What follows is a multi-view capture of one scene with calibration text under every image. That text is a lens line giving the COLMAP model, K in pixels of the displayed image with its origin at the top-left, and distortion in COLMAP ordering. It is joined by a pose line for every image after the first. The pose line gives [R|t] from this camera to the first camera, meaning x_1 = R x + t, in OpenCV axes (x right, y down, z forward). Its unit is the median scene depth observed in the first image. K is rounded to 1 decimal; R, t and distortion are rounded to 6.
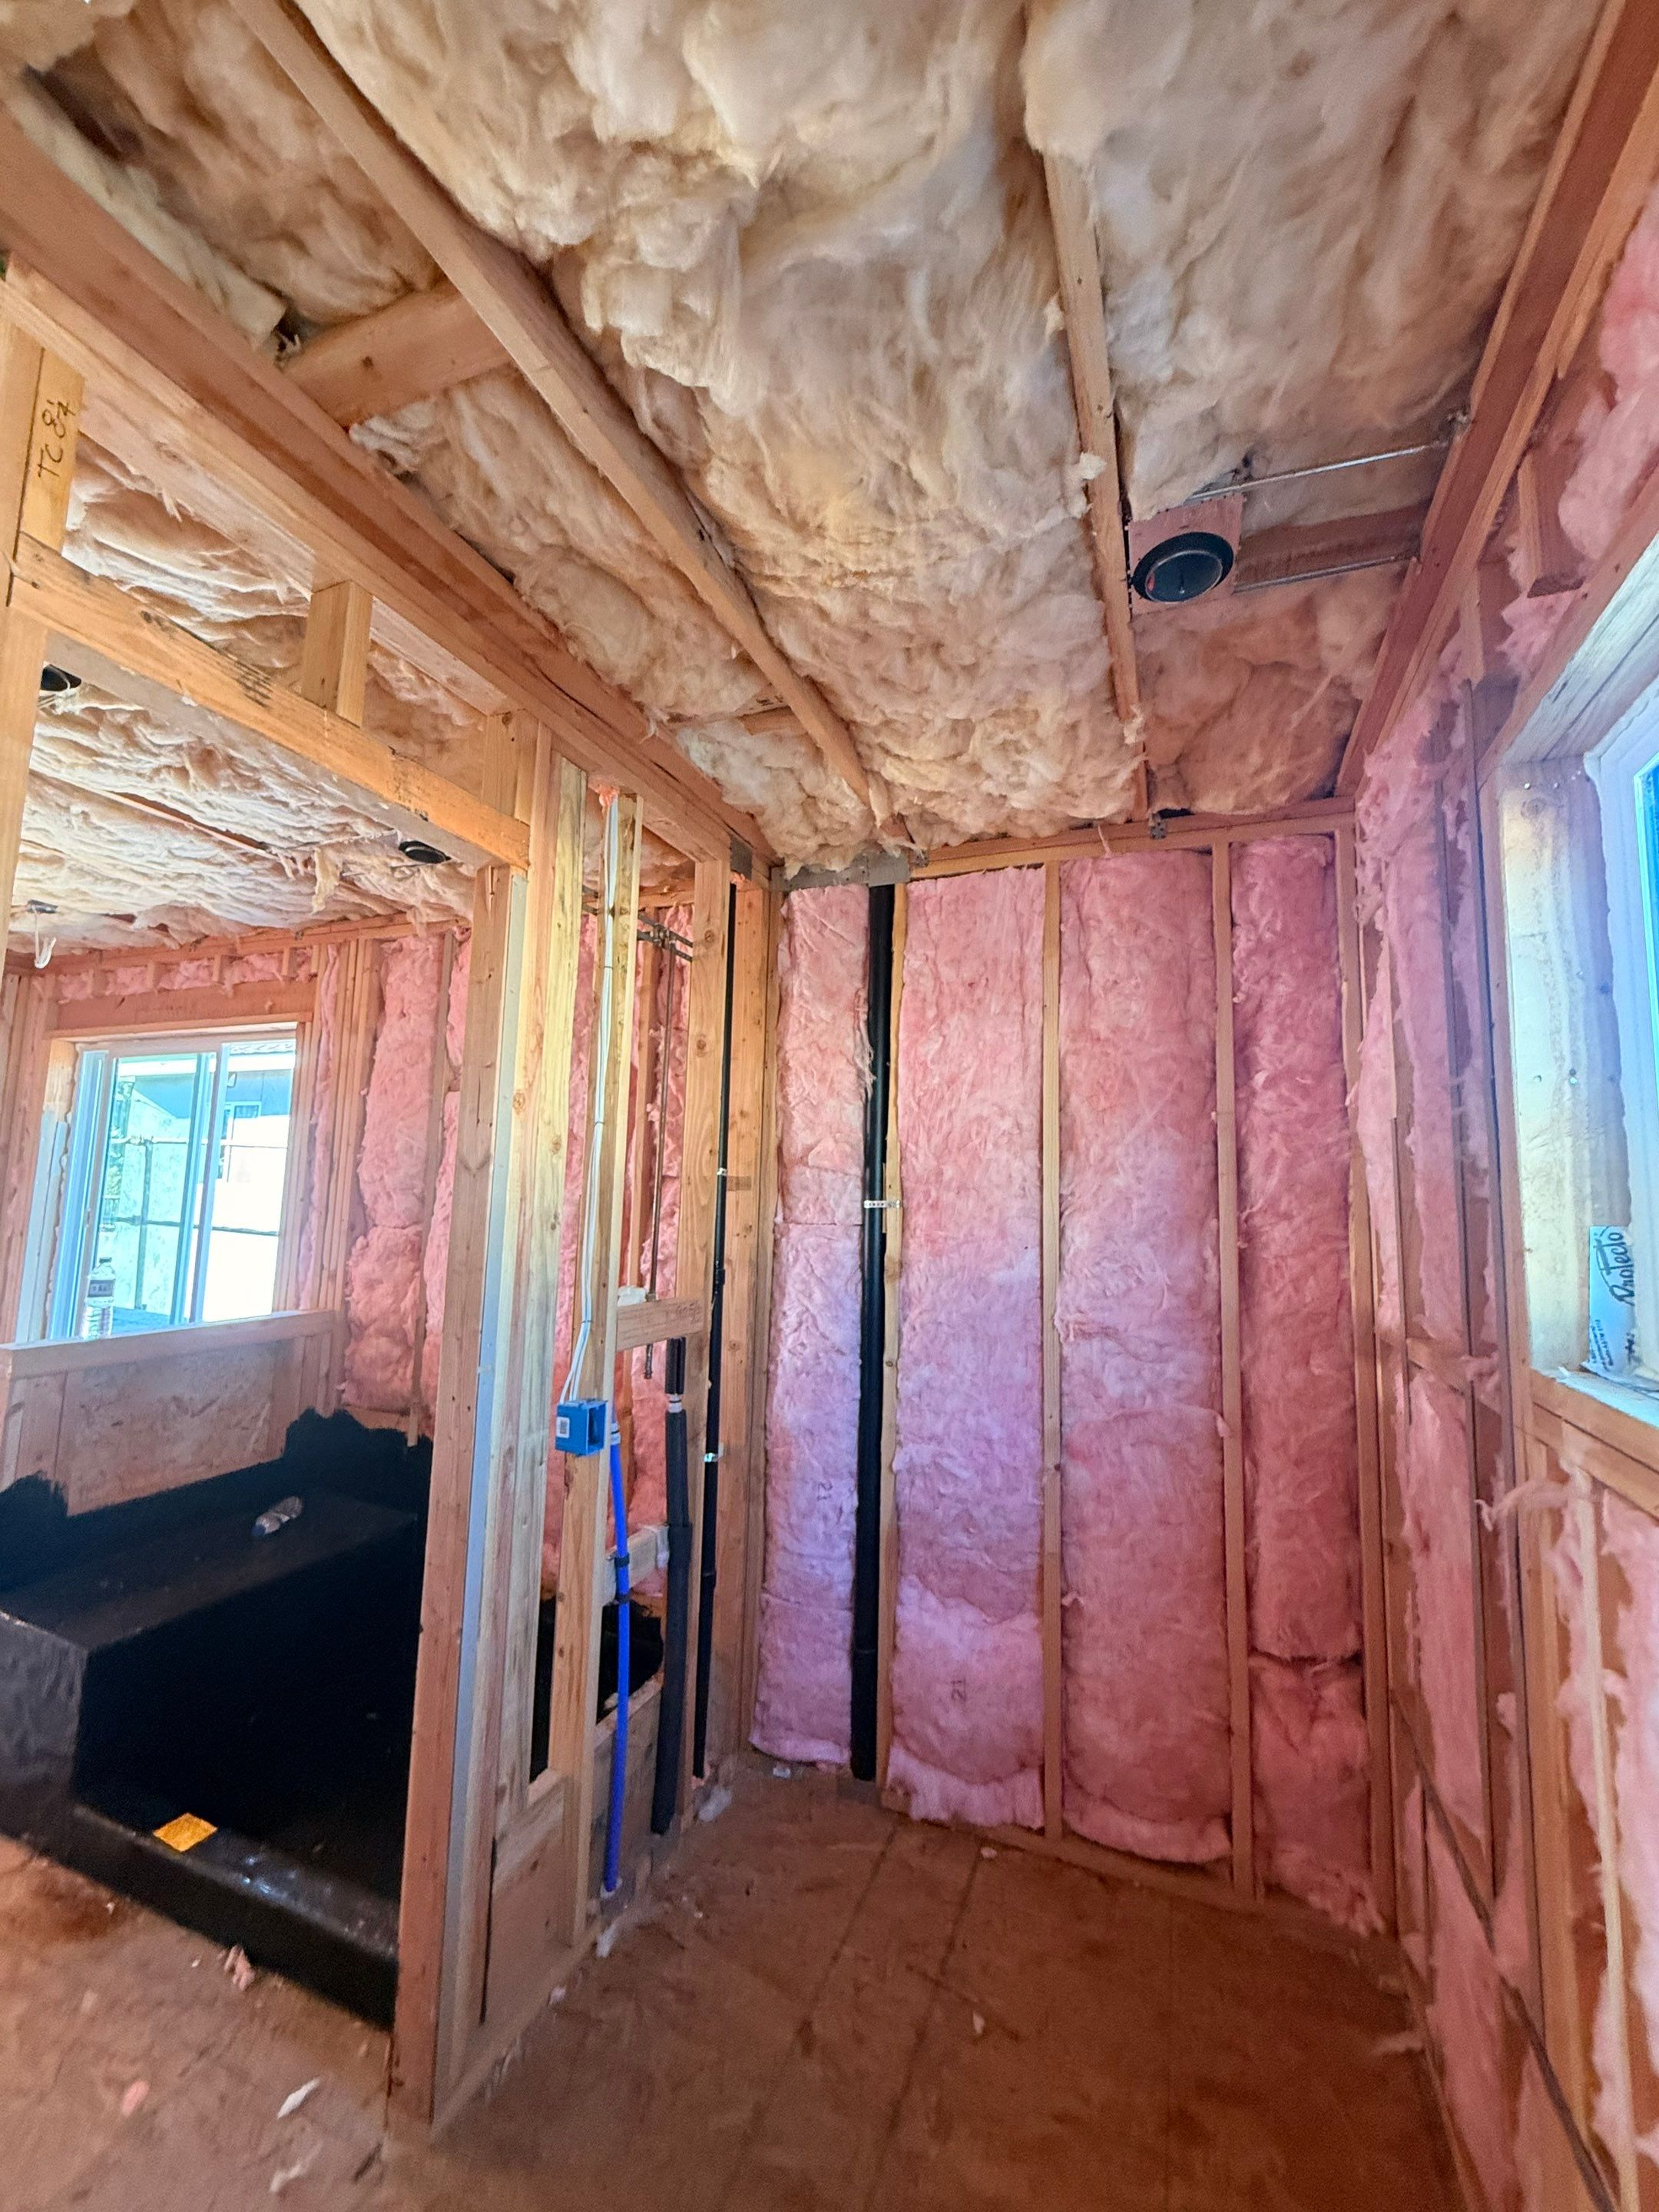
lens RADIAL K [[879.9, 0, 825.6], [0, 879.9, 1102.4], [0, 0, 1]] dist [-0.001733, -0.000009]
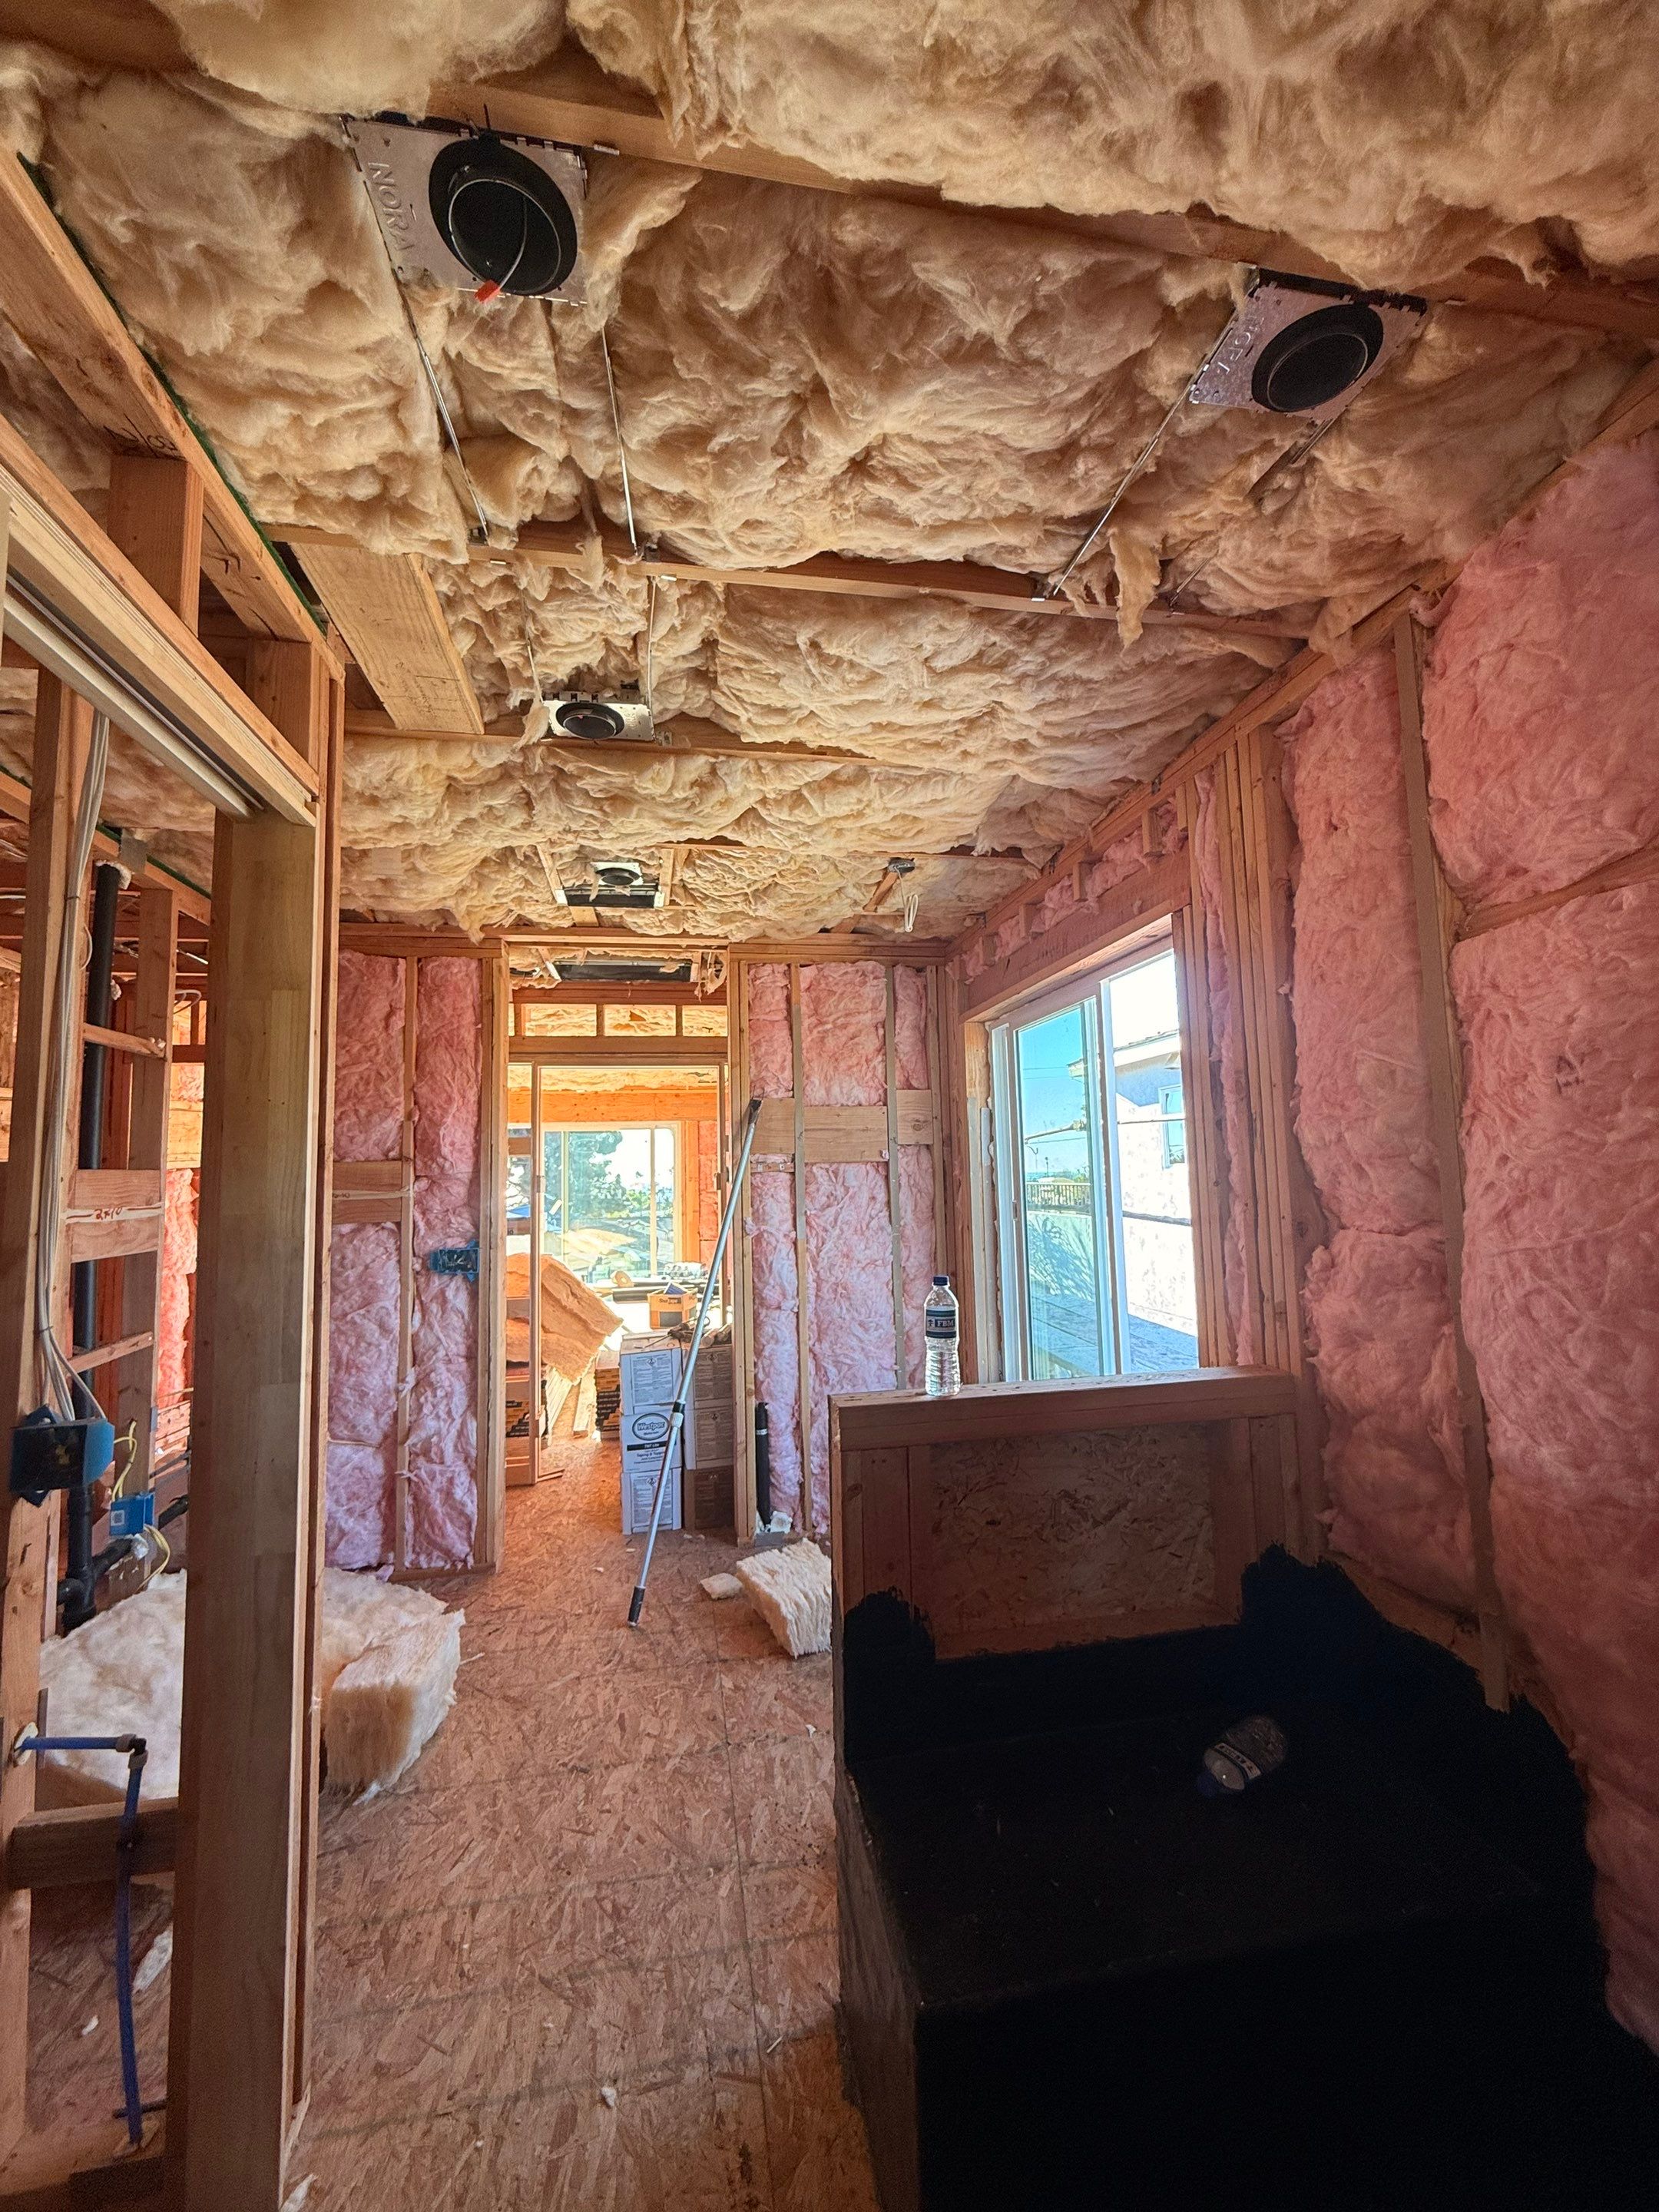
lens RADIAL K [[879.9, 0, 825.6], [0, 879.9, 1102.4], [0, 0, 1]] dist [-0.001733, -0.000009]
pose [[0.531232, -0.110776, -0.839953, -0.221693], [0.131484, 0.990183, -0.047432, 0.049147], [0.836961, -0.085243, 0.540582, 0.454960]]
